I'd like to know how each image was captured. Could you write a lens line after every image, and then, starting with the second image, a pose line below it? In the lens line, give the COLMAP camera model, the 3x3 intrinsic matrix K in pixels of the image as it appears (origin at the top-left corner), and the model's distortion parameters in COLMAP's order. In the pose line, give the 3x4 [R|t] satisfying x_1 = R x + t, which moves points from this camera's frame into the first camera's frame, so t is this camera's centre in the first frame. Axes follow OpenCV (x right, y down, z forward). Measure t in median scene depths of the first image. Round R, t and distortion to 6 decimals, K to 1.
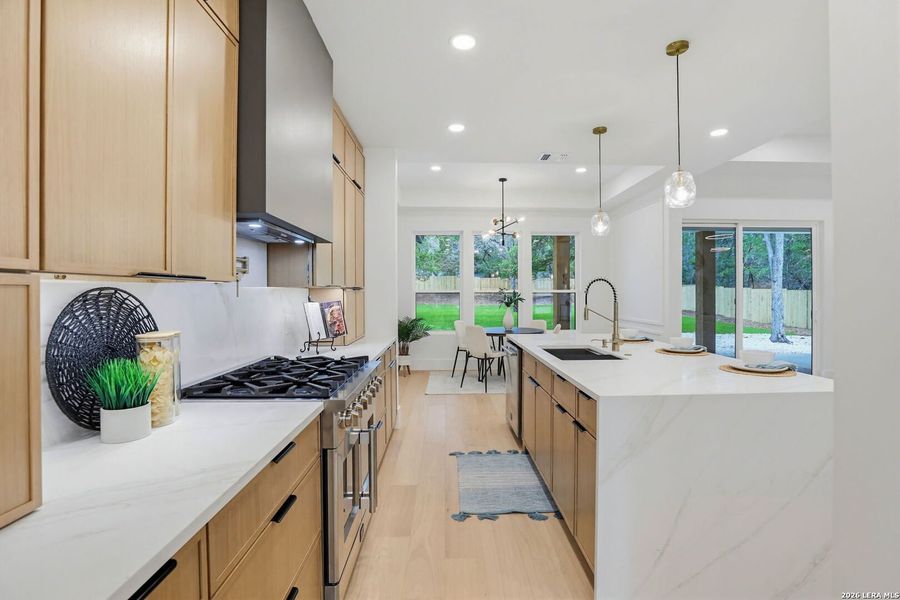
lens RADIAL K [[415.1, 0, 457.8], [0, 415.1, 297.1], [0, 0, 1]] dist [-0.041133, 0.011605]
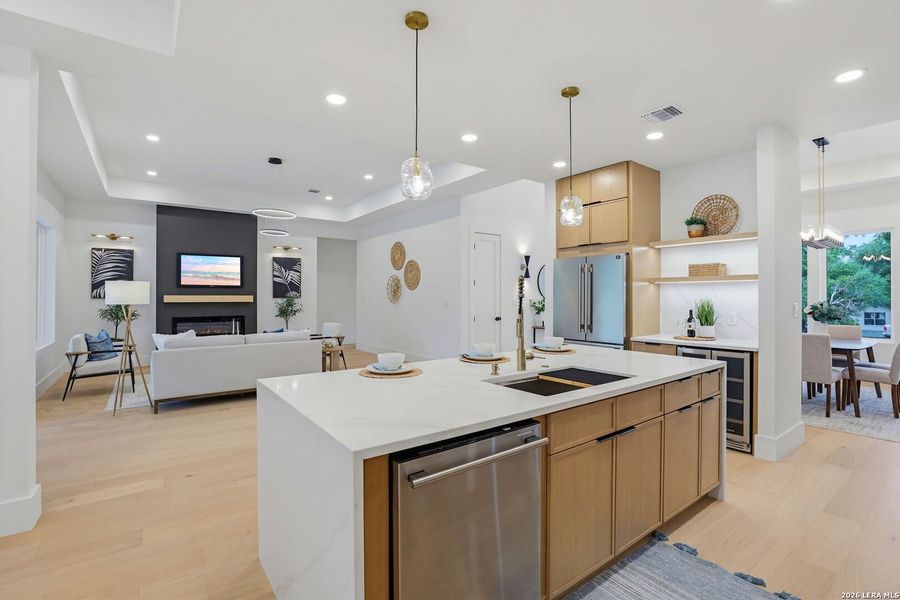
lens RADIAL K [[413.3, 0, 455.5], [0, 413.3, 296.2], [0, 0, 1]] dist [-0.043095, 0.011736]
pose [[-0.577572, 0.002975, 0.816335, -0.090217], [0.006976, 0.999975, 0.001292, -0.006557], [-0.816310, 0.006441, -0.577578, 0.746005]]
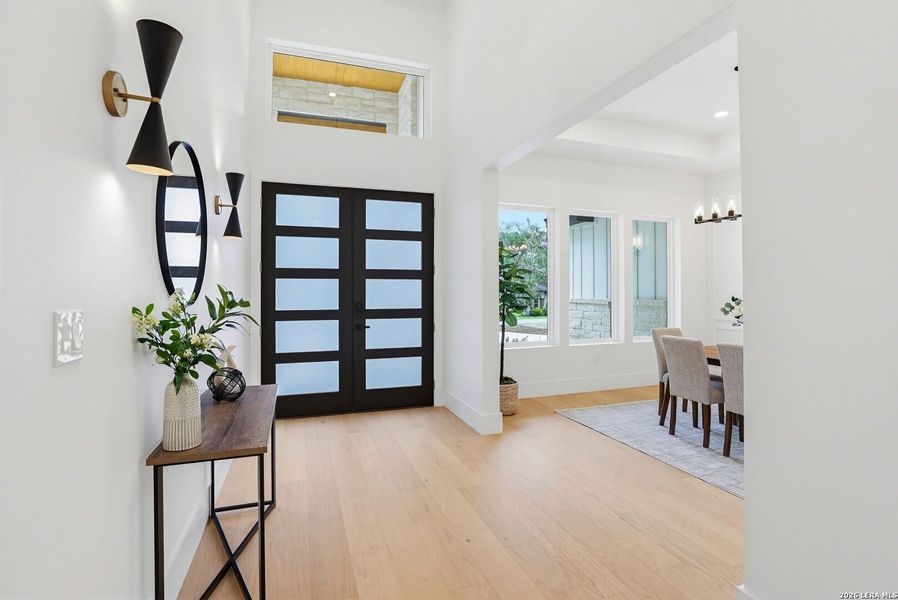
lens RADIAL K [[418.0, 0, 443.5], [0, 418.0, 285.3], [0, 0, 1]] dist [-0.000486, -0.000064]
pose [[-0.958437, -0.002076, -0.285296, 0.753148], [-0.000804, 0.999989, -0.004575, -0.002369], [0.285302, -0.004156, -0.958429, 0.059155]]
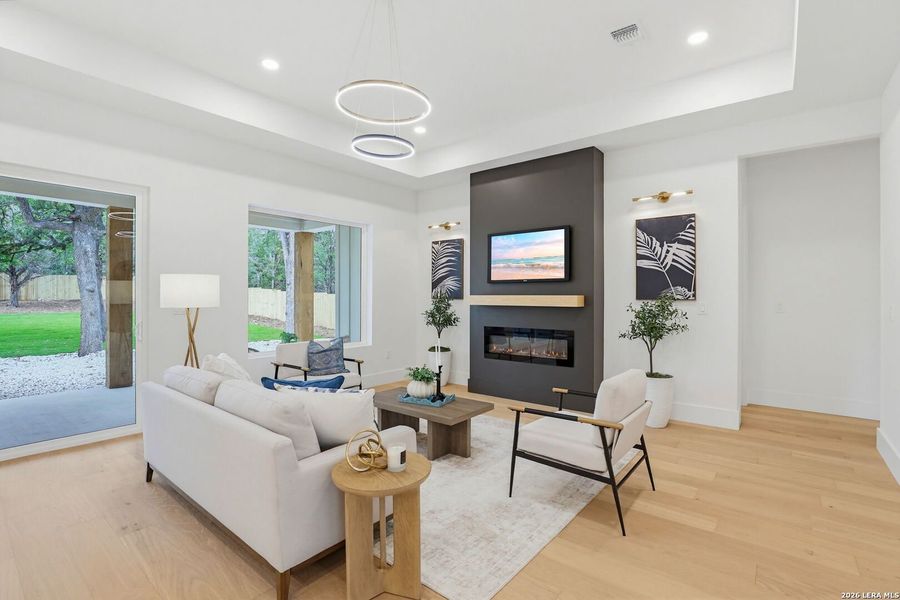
lens RADIAL K [[415.1, 0, 457.8], [0, 415.1, 297.1], [0, 0, 1]] dist [-0.041133, 0.011605]
pose [[0.648372, 0.003625, 0.761315, 0.705748], [0.001726, 0.999979, -0.006231, -0.004066], [-0.761322, 0.005354, 0.648352, 0.186804]]
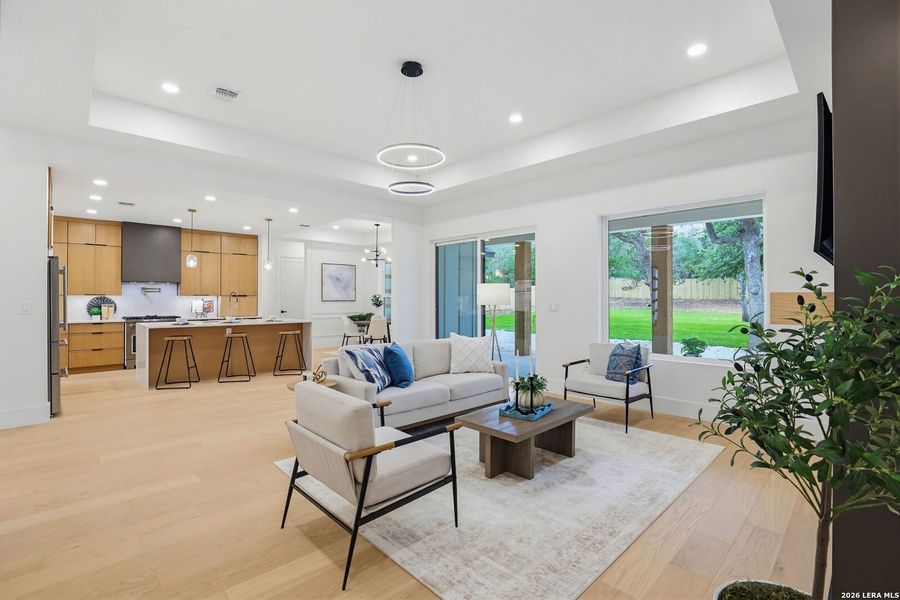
lens RADIAL K [[413.3, 0, 455.5], [0, 413.3, 296.2], [0, 0, 1]] dist [-0.043095, 0.011736]
pose [[0.670233, 0.000988, -0.742150, 1.471751], [-0.008593, 0.999942, -0.006429, -0.006416], [0.742101, 0.010687, 0.670203, 0.173137]]
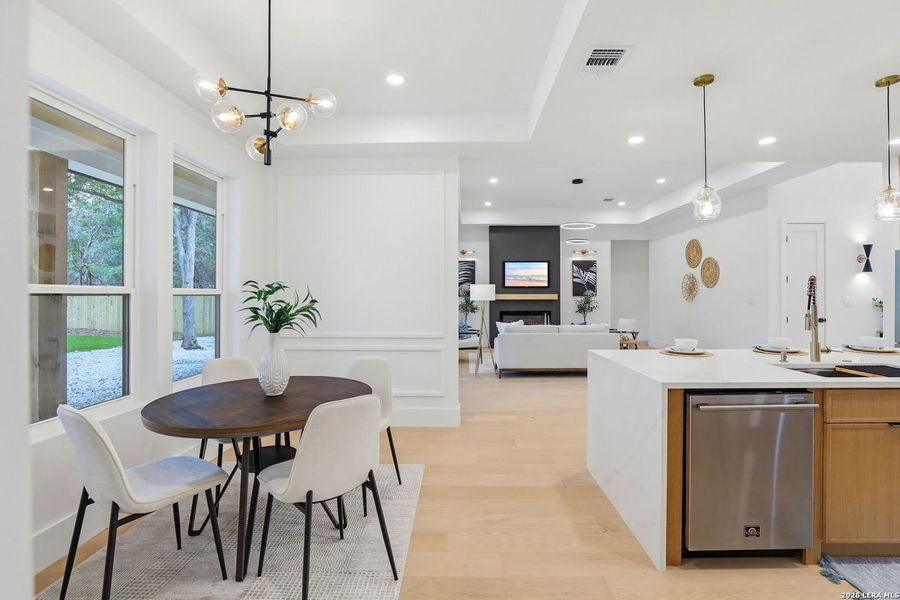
lens RADIAL K [[413.4, 0, 466.8], [0, 413.4, 293.6], [0, 0, 1]] dist [-0.041354, 0.012428]
pose [[0.032180, 0.005717, 0.999466, -0.231646], [0.009064, 0.999941, -0.006012, -0.007147], [-0.999441, 0.009252, 0.032126, 0.815395]]
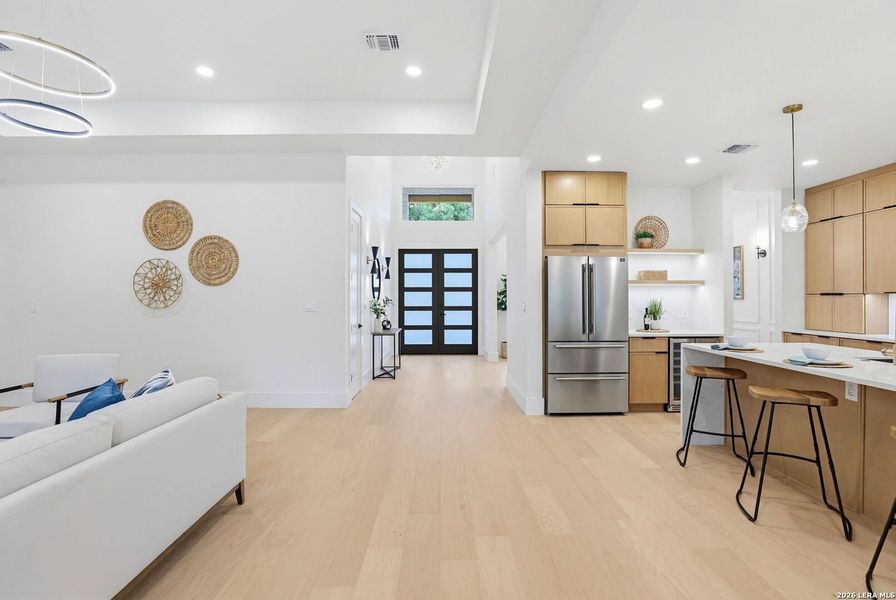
lens RADIAL K [[414.7, 0, 452.1], [0, 414.7, 295.5], [0, 0, 1]] dist [-0.039806, 0.010516]
pose [[-0.999845, 0.002513, 0.017431, 0.614928], [0.002574, 0.999991, 0.003484, -0.008426], [-0.017422, 0.003528, -0.999842, 0.875302]]
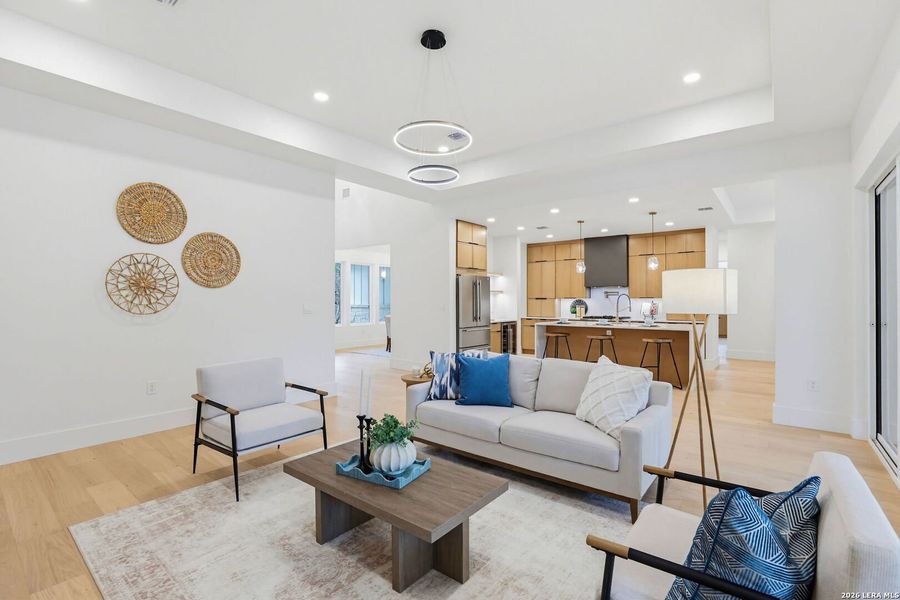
lens RADIAL K [[415.1, 0, 457.8], [0, 415.1, 297.1], [0, 0, 1]] dist [-0.041133, 0.011605]
pose [[-0.649476, -0.002616, -0.760378, 1.367158], [-0.003738, 0.999993, -0.000247, -0.010731], [0.760373, 0.002682, -0.649481, 0.890056]]
